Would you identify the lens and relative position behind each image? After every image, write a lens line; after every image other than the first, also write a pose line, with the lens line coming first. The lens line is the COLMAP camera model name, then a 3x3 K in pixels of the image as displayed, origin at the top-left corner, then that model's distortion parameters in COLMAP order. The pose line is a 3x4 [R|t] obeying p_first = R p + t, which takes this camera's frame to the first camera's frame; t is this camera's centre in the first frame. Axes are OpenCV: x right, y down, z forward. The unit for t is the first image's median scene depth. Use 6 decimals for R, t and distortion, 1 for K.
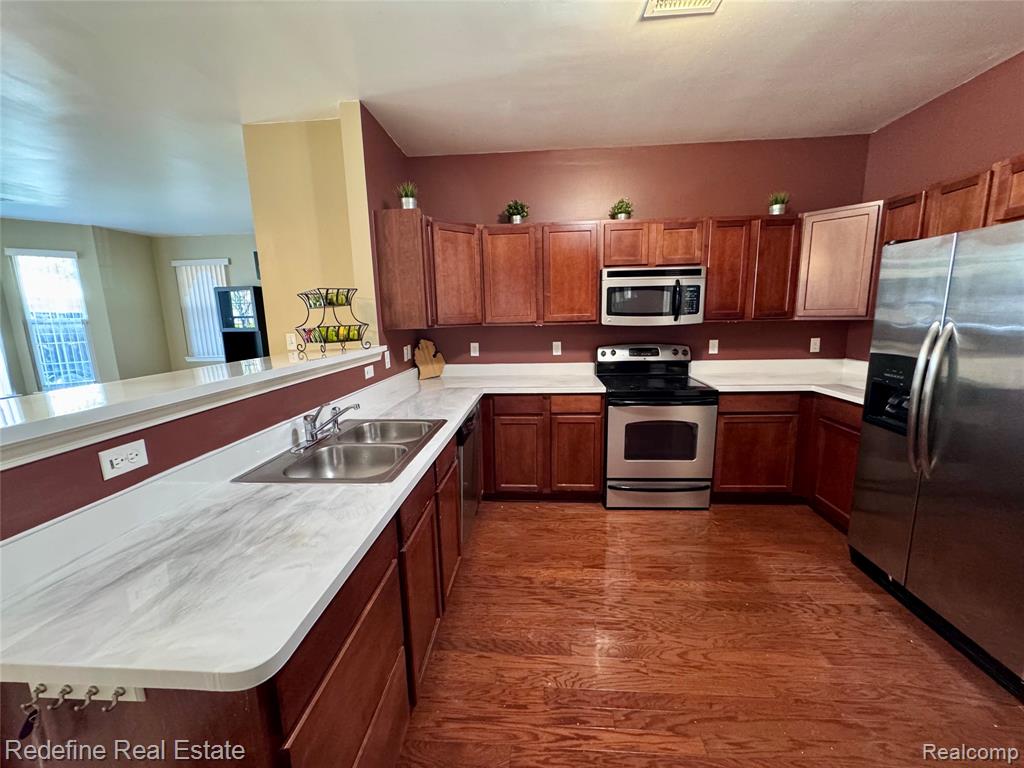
lens RADIAL K [[410.2, 0, 514.5], [0, 410.2, 384.8], [0, 0, 1]] dist [-0.001612, -0.000244]
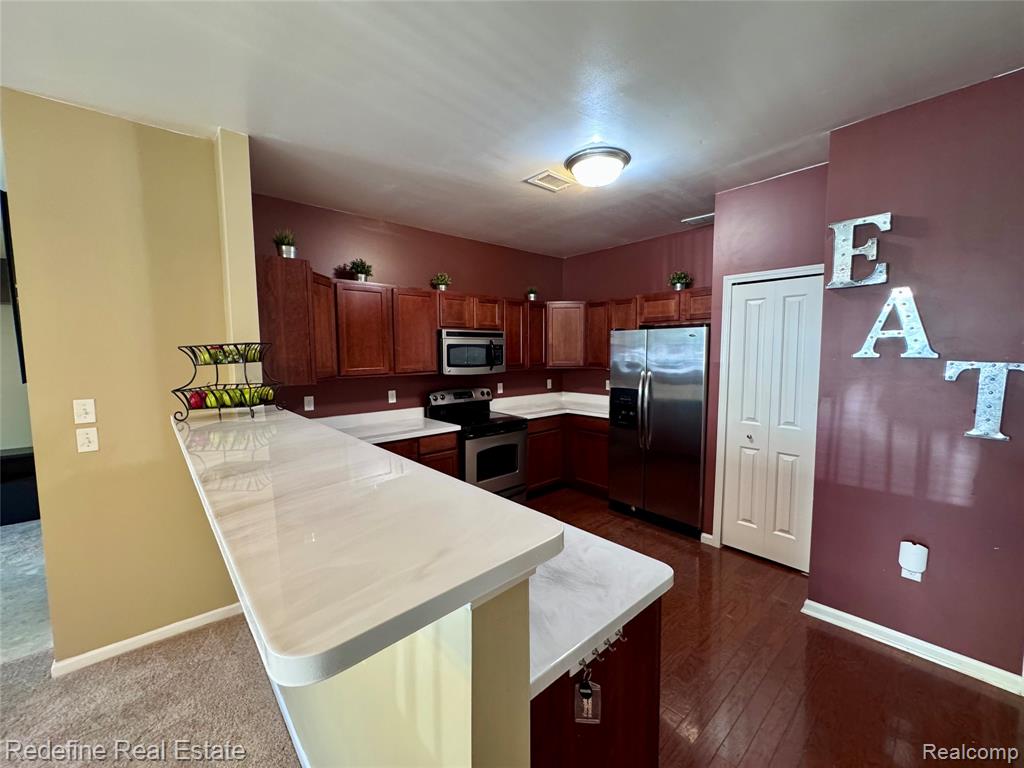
lens RADIAL K [[410.2, 0, 514.1], [0, 410.2, 388.4], [0, 0, 1]] dist [-0.001612, -0.000244]
pose [[0.700618, -0.048422, 0.711892, -0.533624], [0.112633, 0.992692, -0.043327, -0.033337], [-0.704591, 0.110538, 0.700951, 0.018362]]
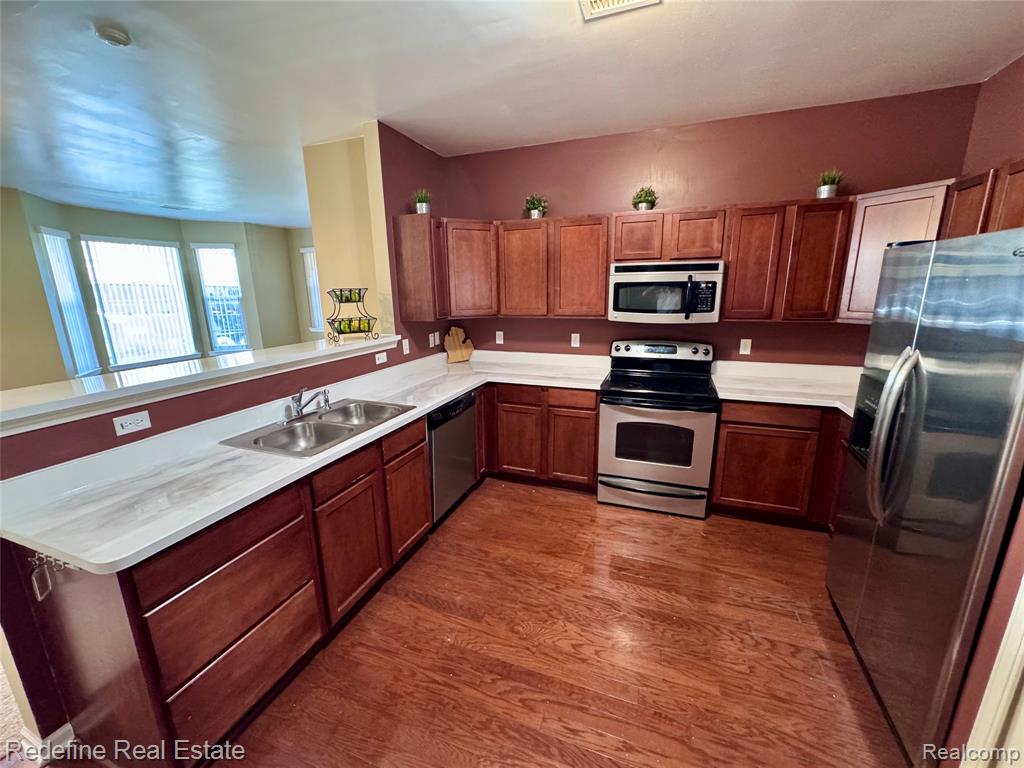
lens RADIAL K [[410.2, 0, 514.1], [0, 410.2, 385.1], [0, 0, 1]] dist [-0.001612, -0.000244]
pose [[0.957651, 0.076151, -0.277678, 0.301229], [-0.057032, 0.995452, 0.076301, -0.057636], [0.282226, -0.057234, 0.957639, -0.022006]]
